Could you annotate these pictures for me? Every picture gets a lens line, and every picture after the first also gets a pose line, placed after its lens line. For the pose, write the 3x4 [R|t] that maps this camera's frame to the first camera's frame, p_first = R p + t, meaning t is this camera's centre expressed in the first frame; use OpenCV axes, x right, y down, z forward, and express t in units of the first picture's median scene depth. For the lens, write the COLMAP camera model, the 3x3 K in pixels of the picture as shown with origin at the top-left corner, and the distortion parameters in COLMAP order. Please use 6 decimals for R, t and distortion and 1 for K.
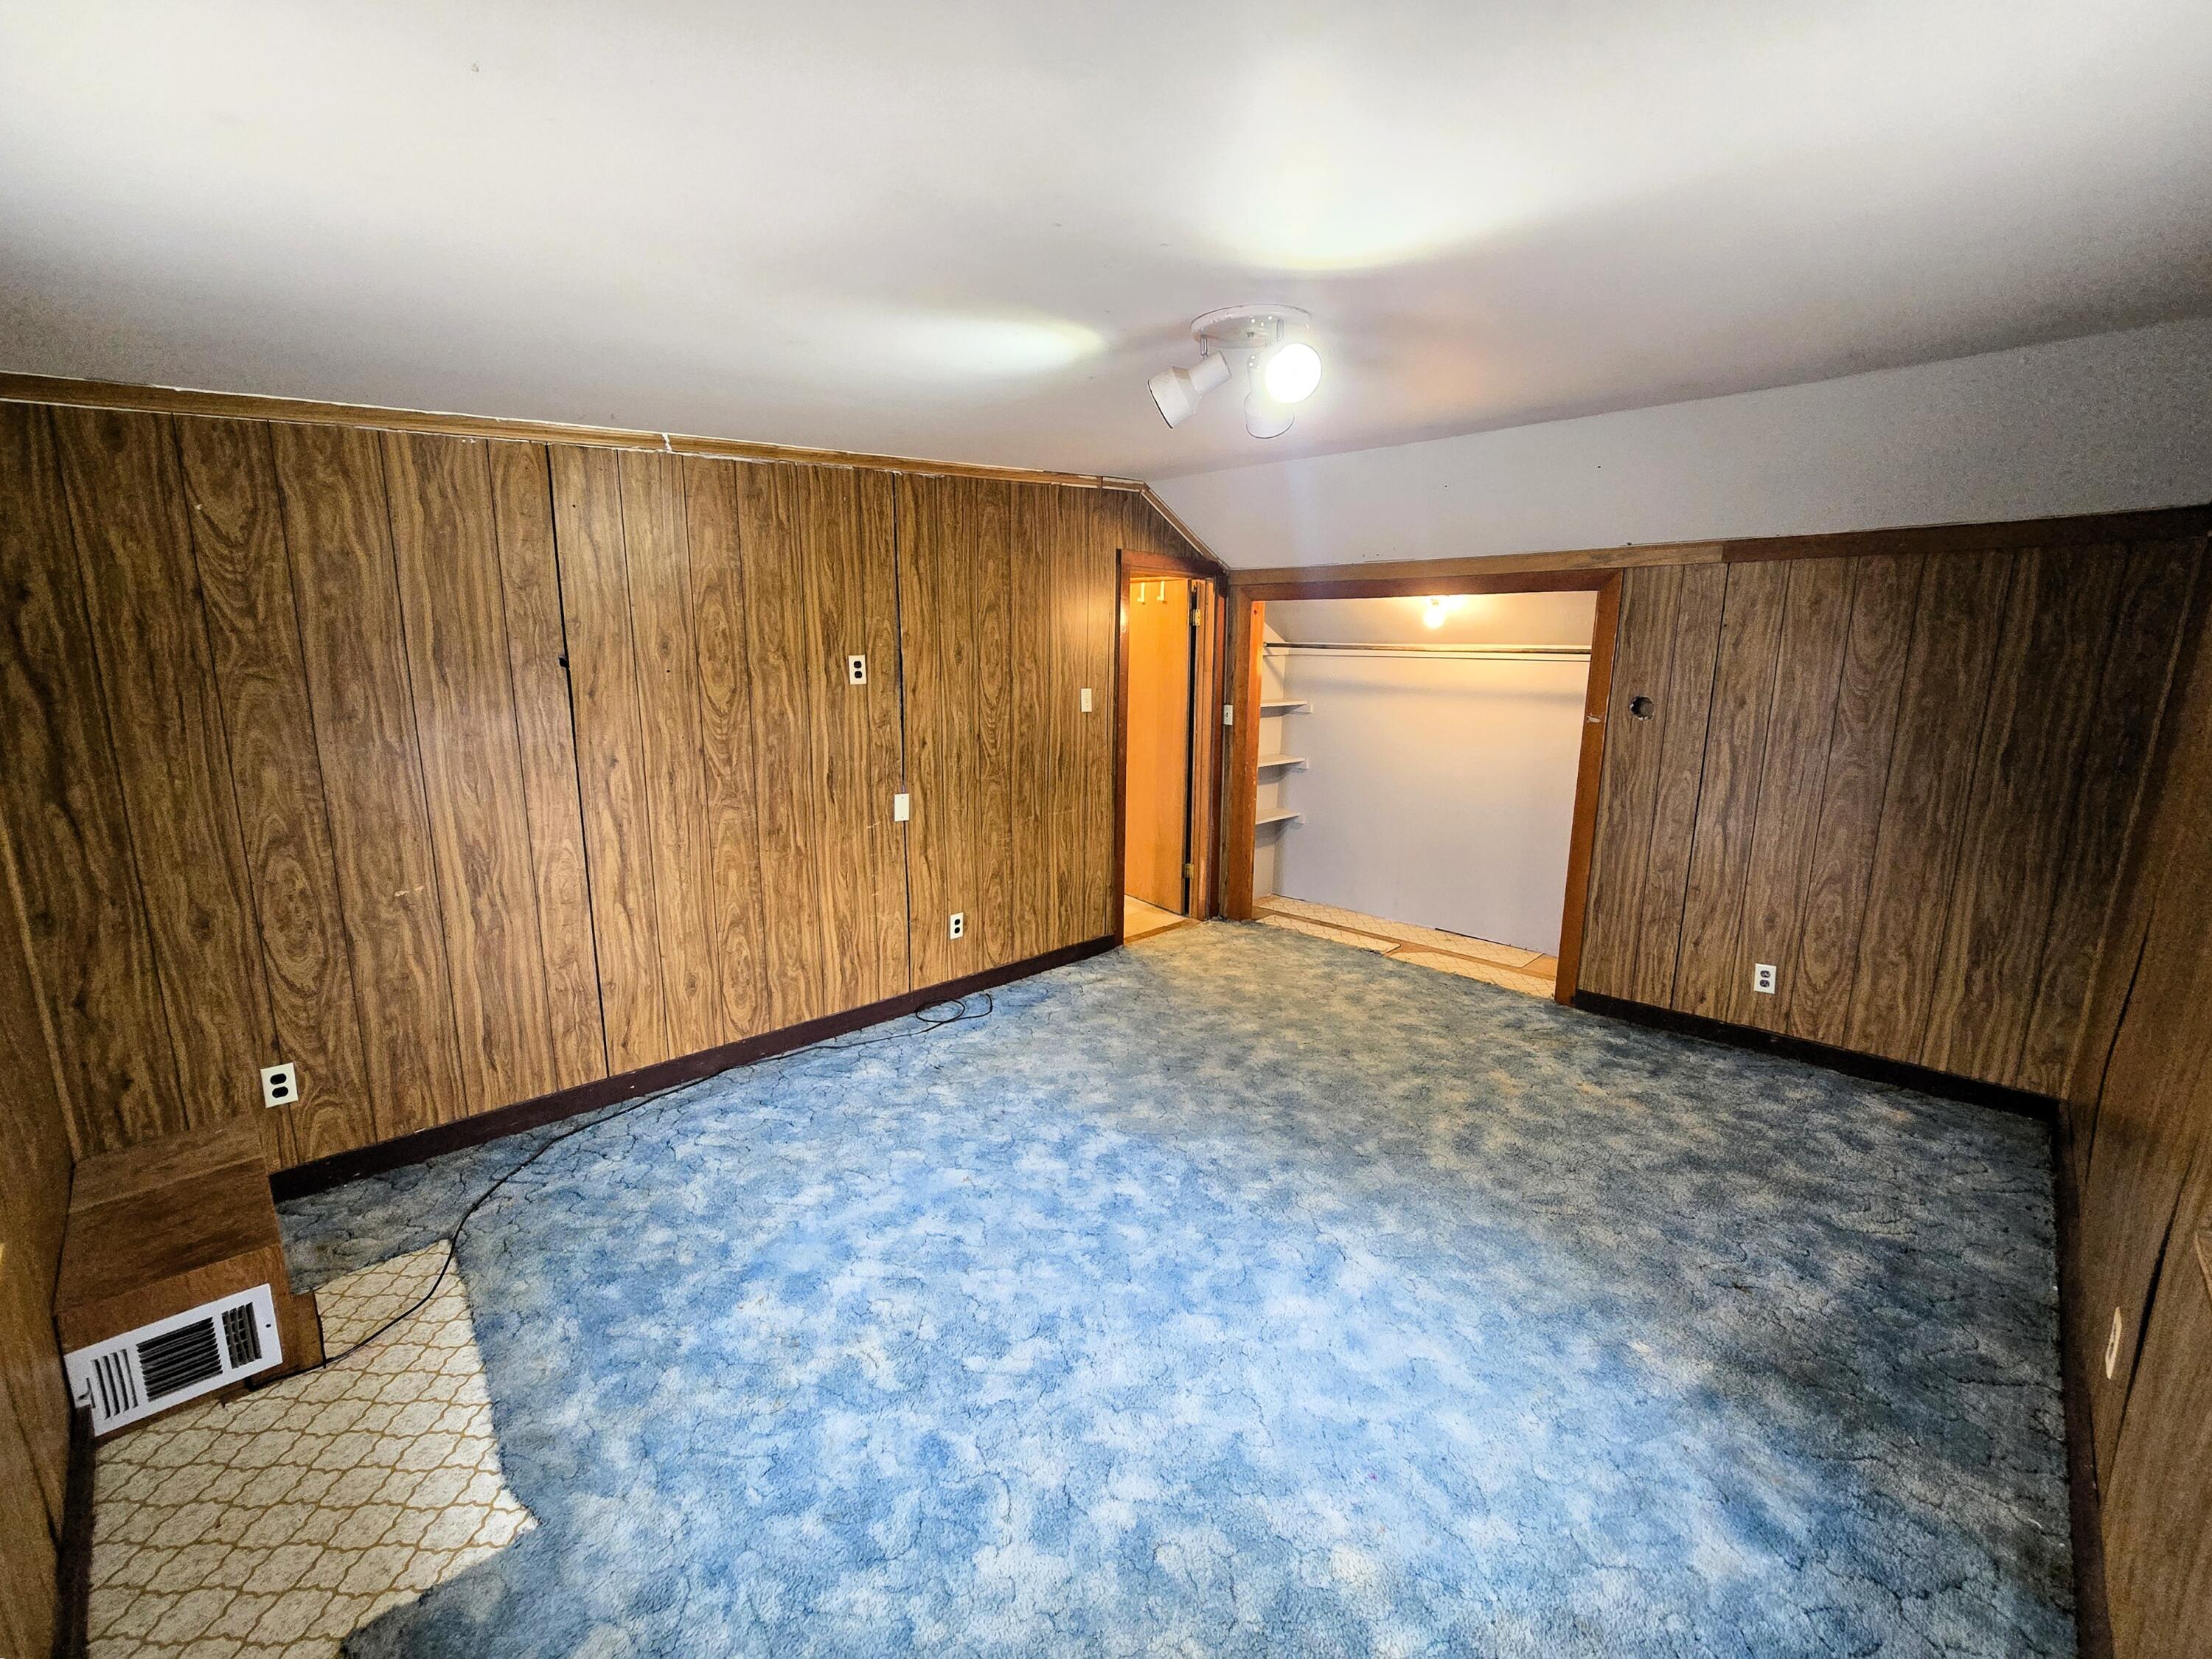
lens RADIAL K [[912.3, 0, 1119.0], [0, 912.3, 823.0], [0, 0, 1]] dist [-0.007807, -0.000381]
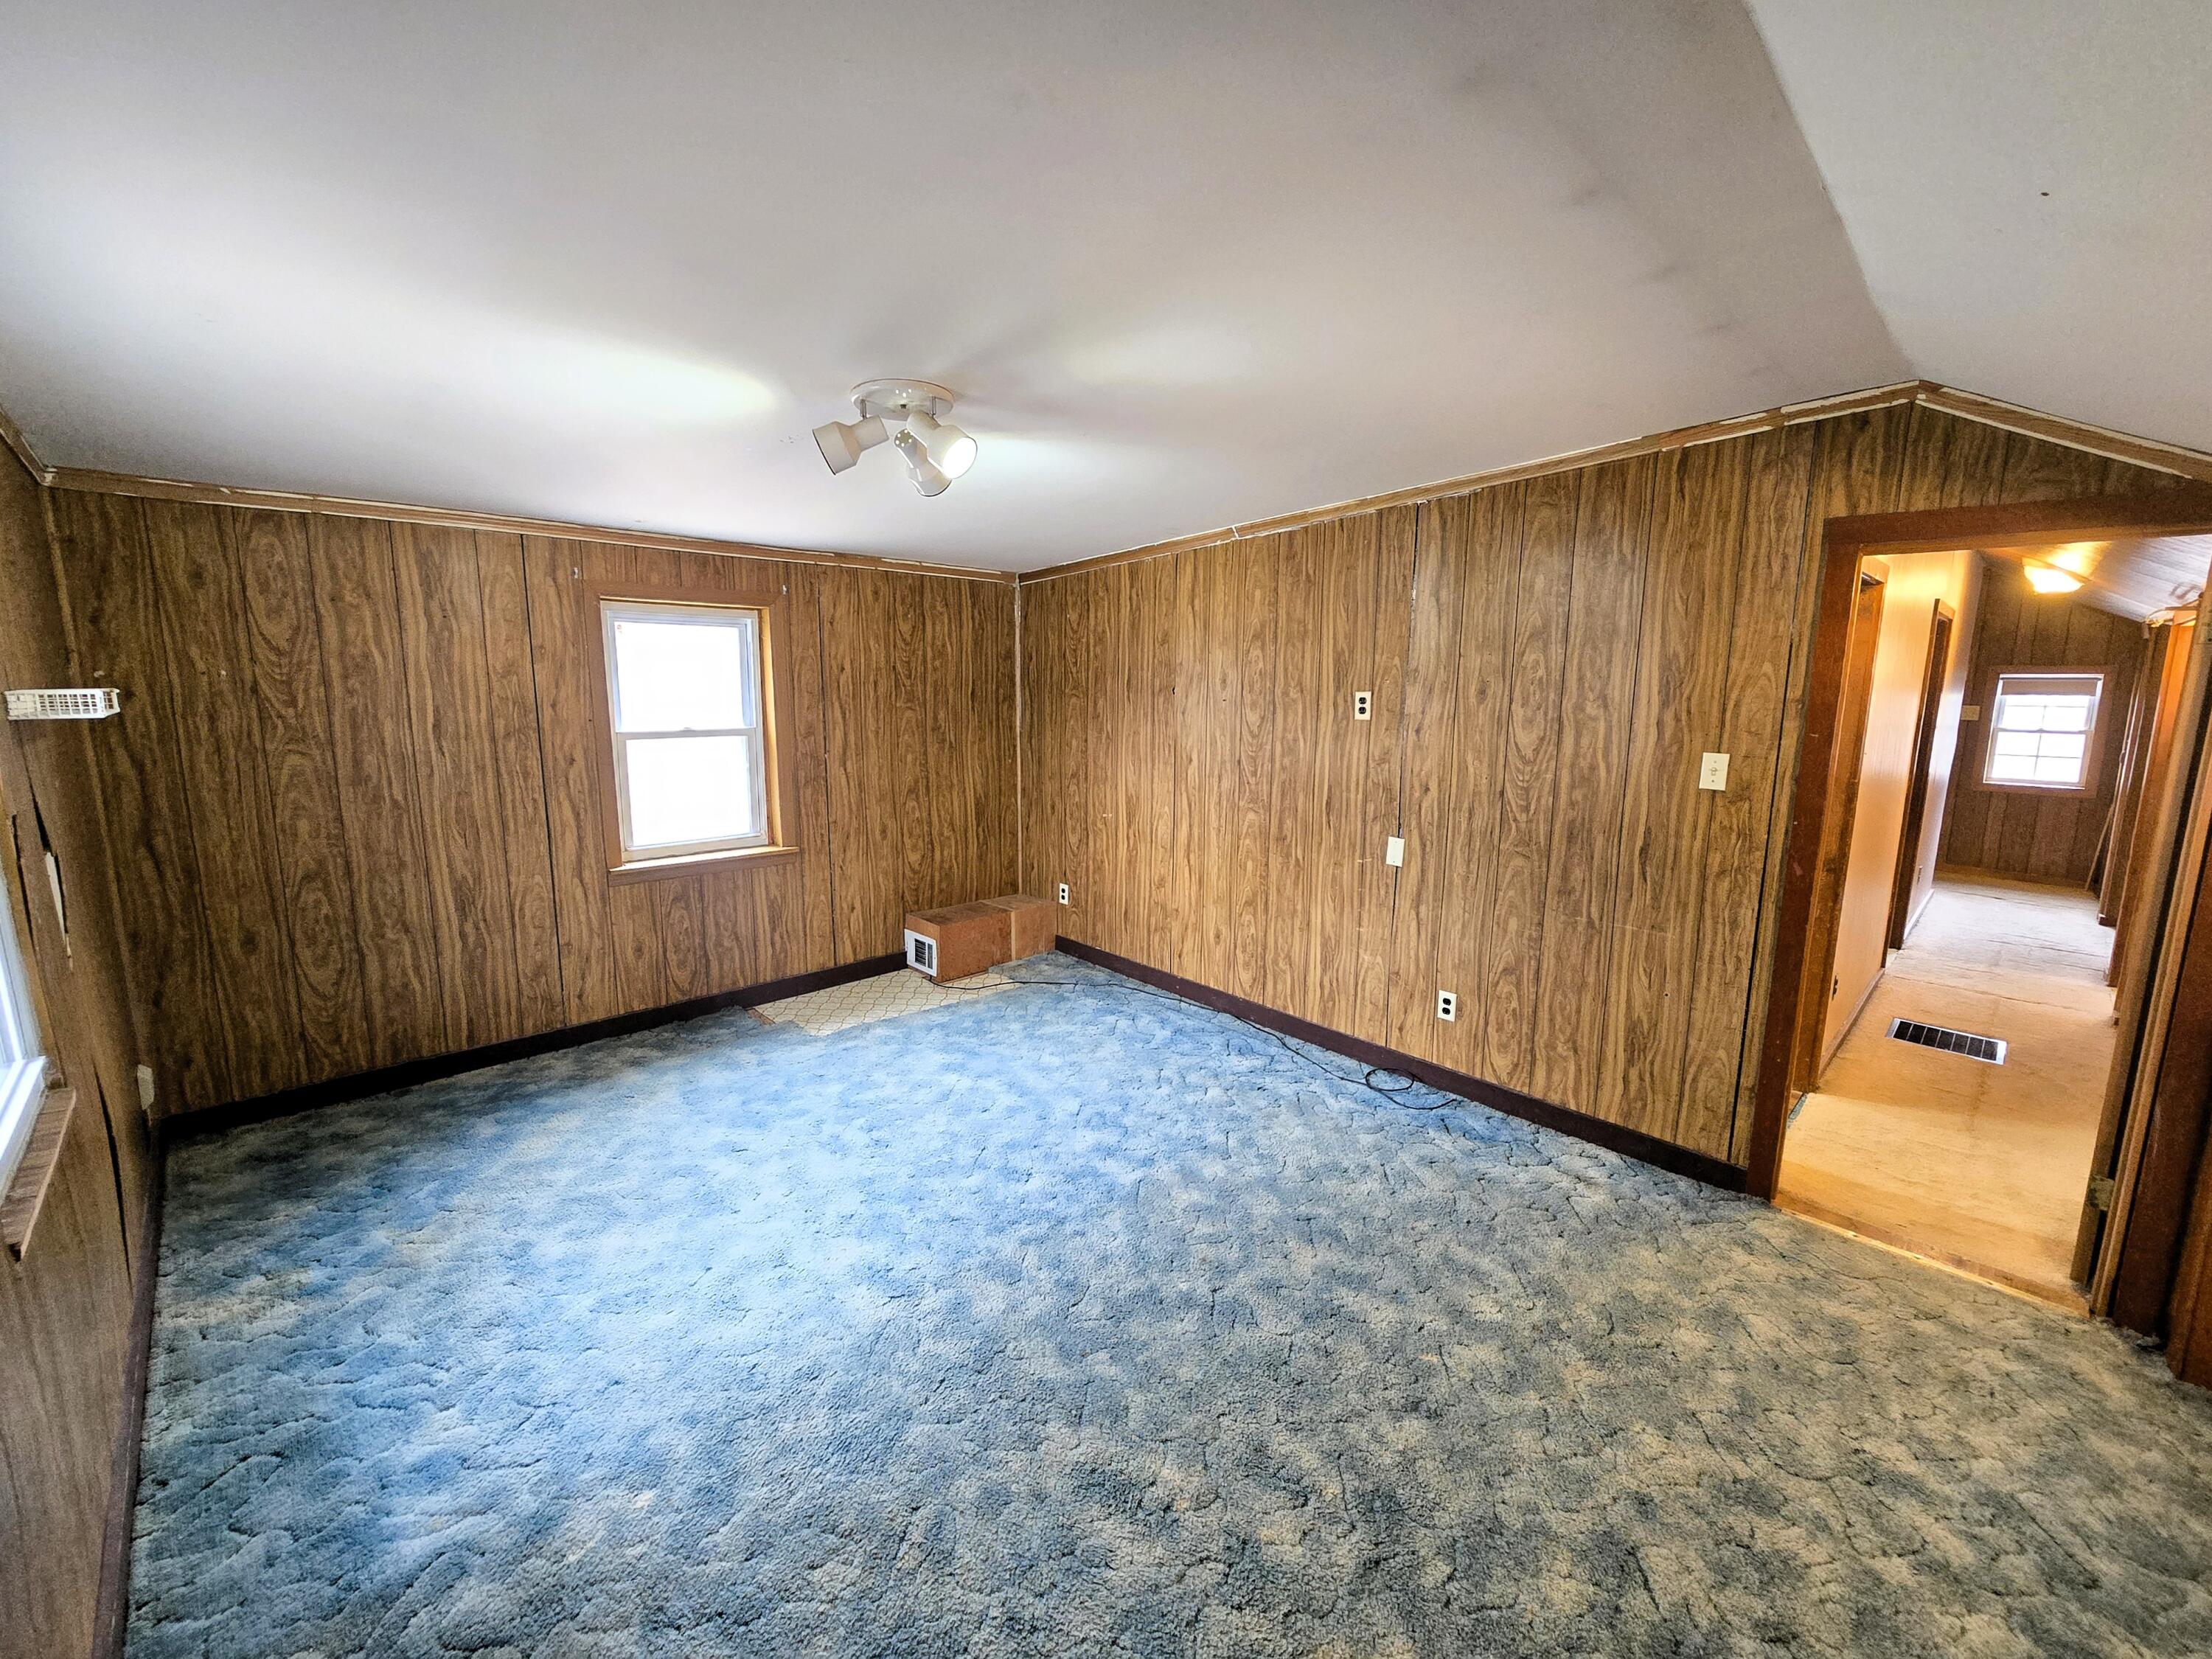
lens RADIAL K [[912.3, 0, 1119.0], [0, 912.3, 823.0], [0, 0, 1]] dist [-0.007807, -0.000381]
pose [[-0.024687, 0.146980, -0.988831, 0.820107], [-0.205134, 0.967340, 0.148907, -0.149184], [0.978423, 0.206519, 0.006269, 0.819603]]
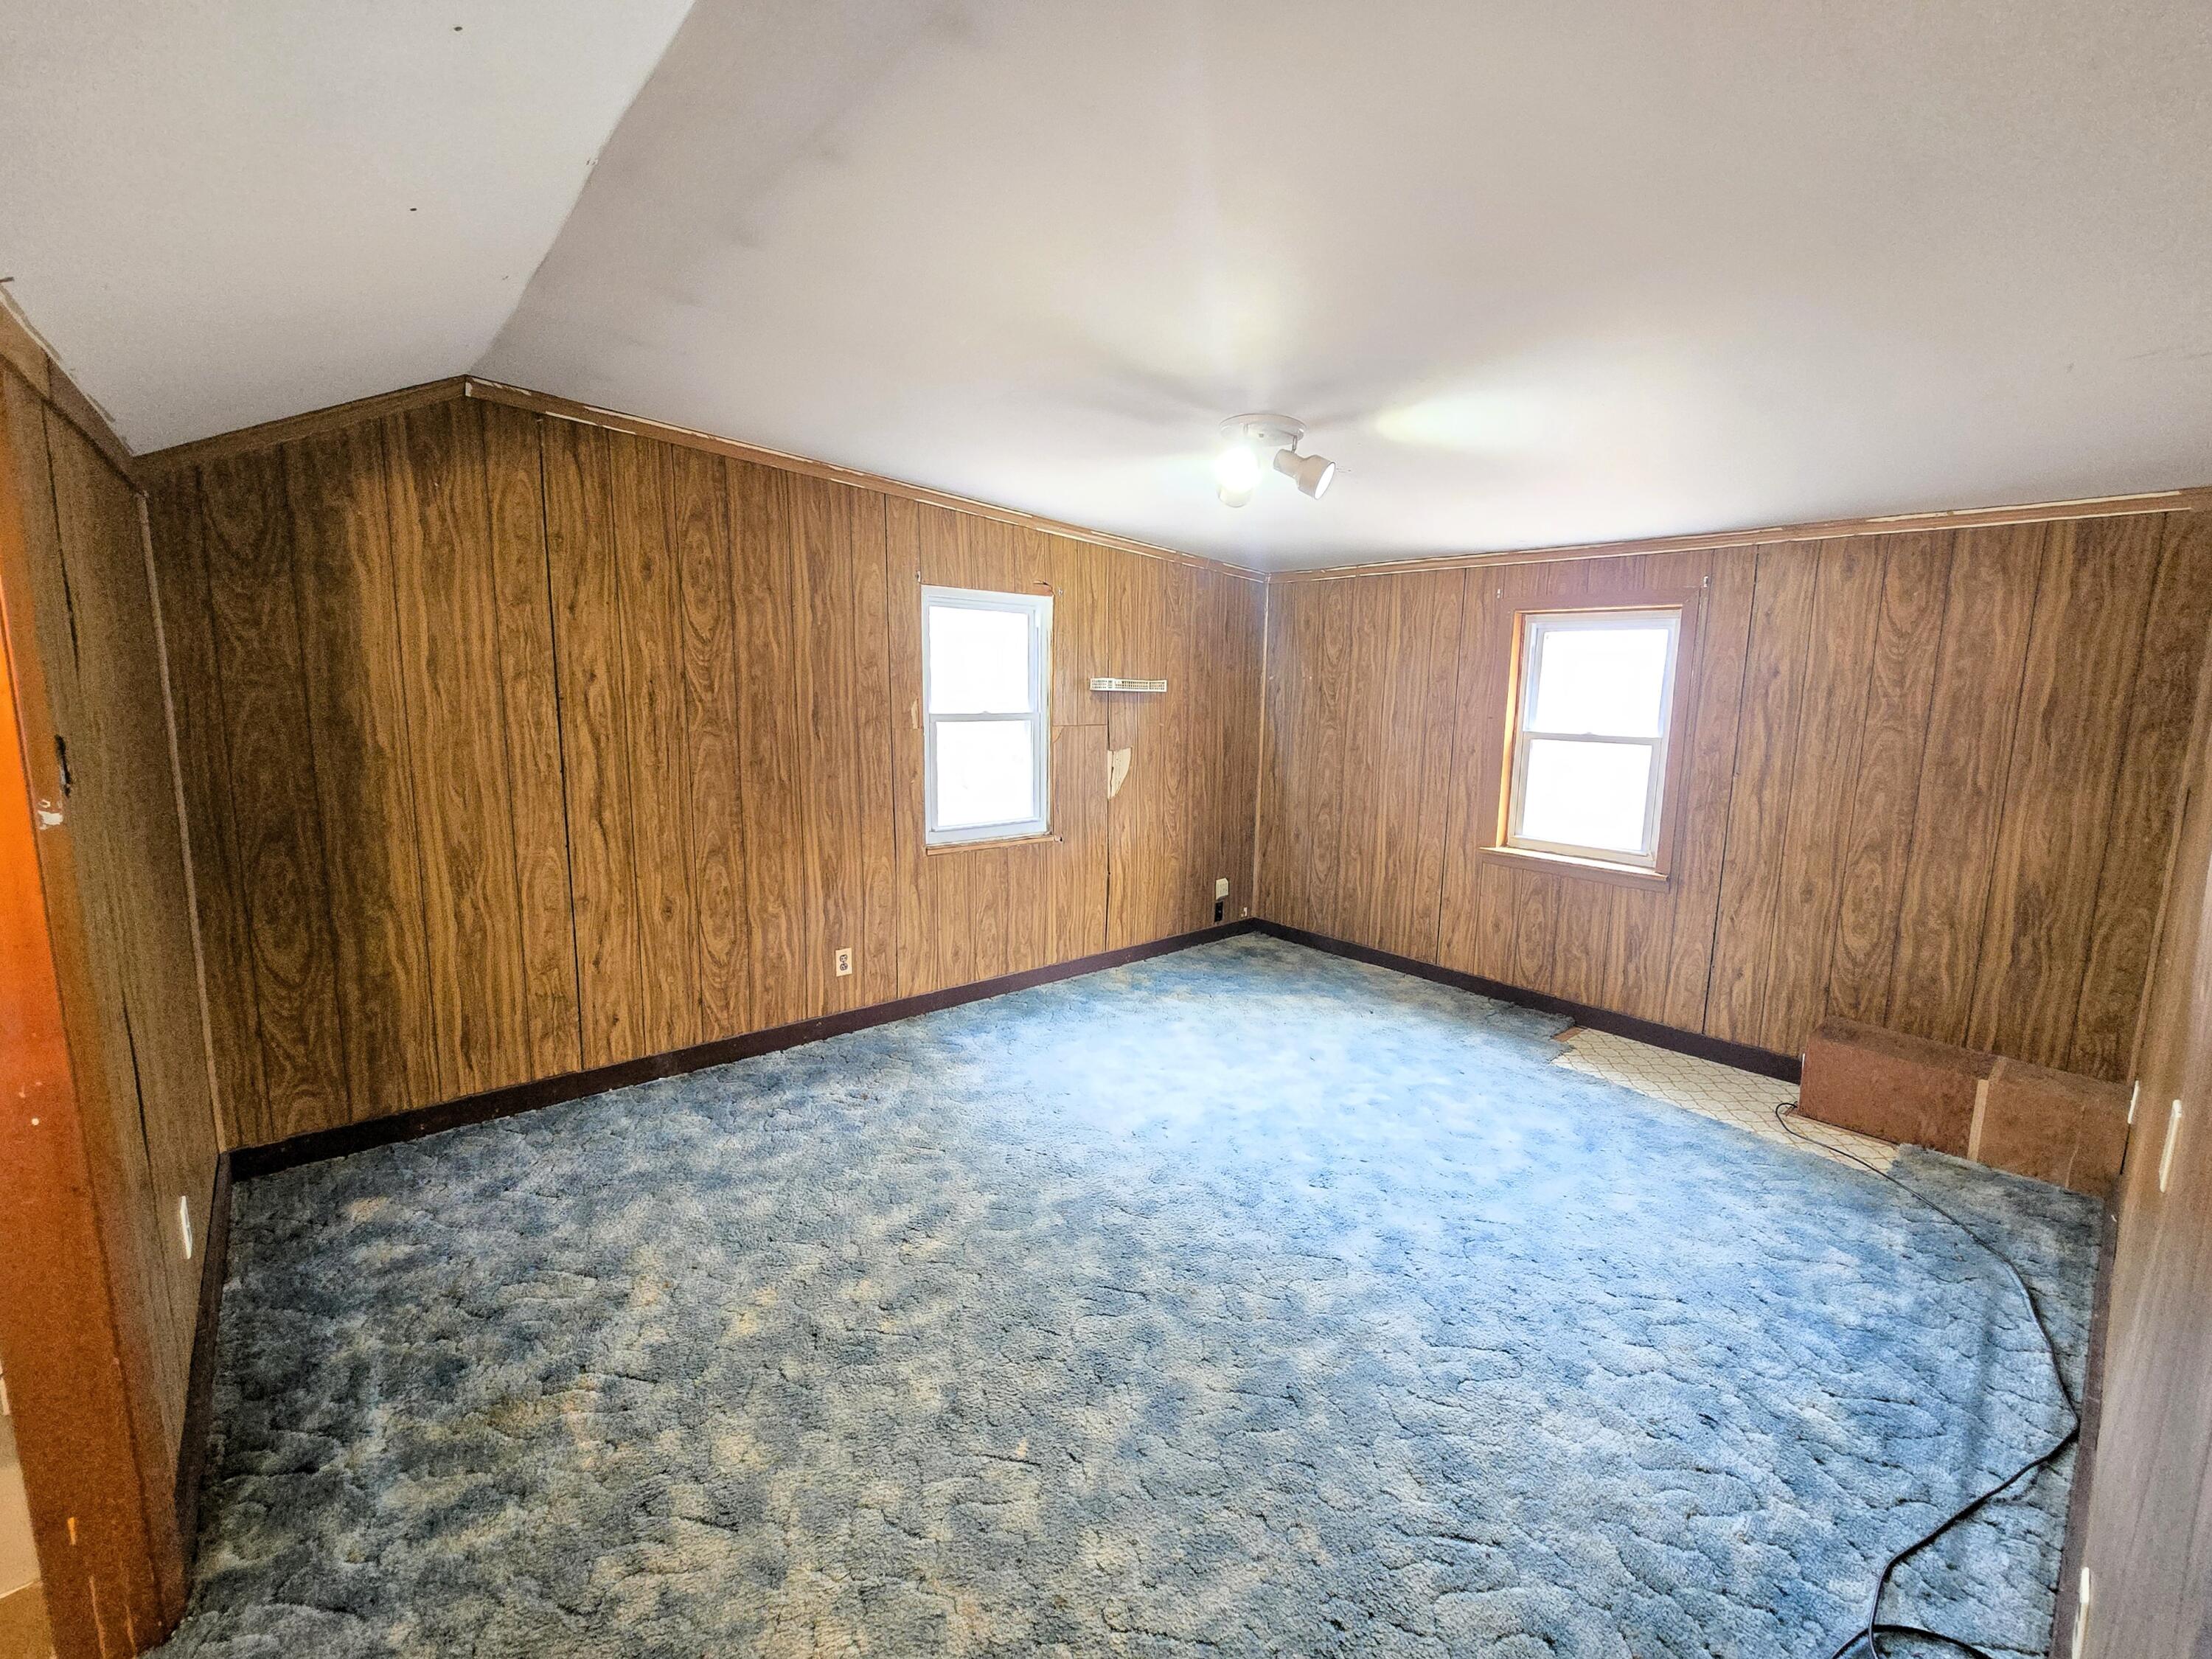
lens RADIAL K [[923.6, 0, 1115.8], [0, 923.6, 824.1], [0, 0, 1]] dist [0.001975, -0.005691]
pose [[-0.996632, -0.042687, 0.070023, 0.144328], [-0.016511, 0.940811, 0.338531, -0.270932], [-0.080329, 0.336234, -0.938346, 1.515209]]
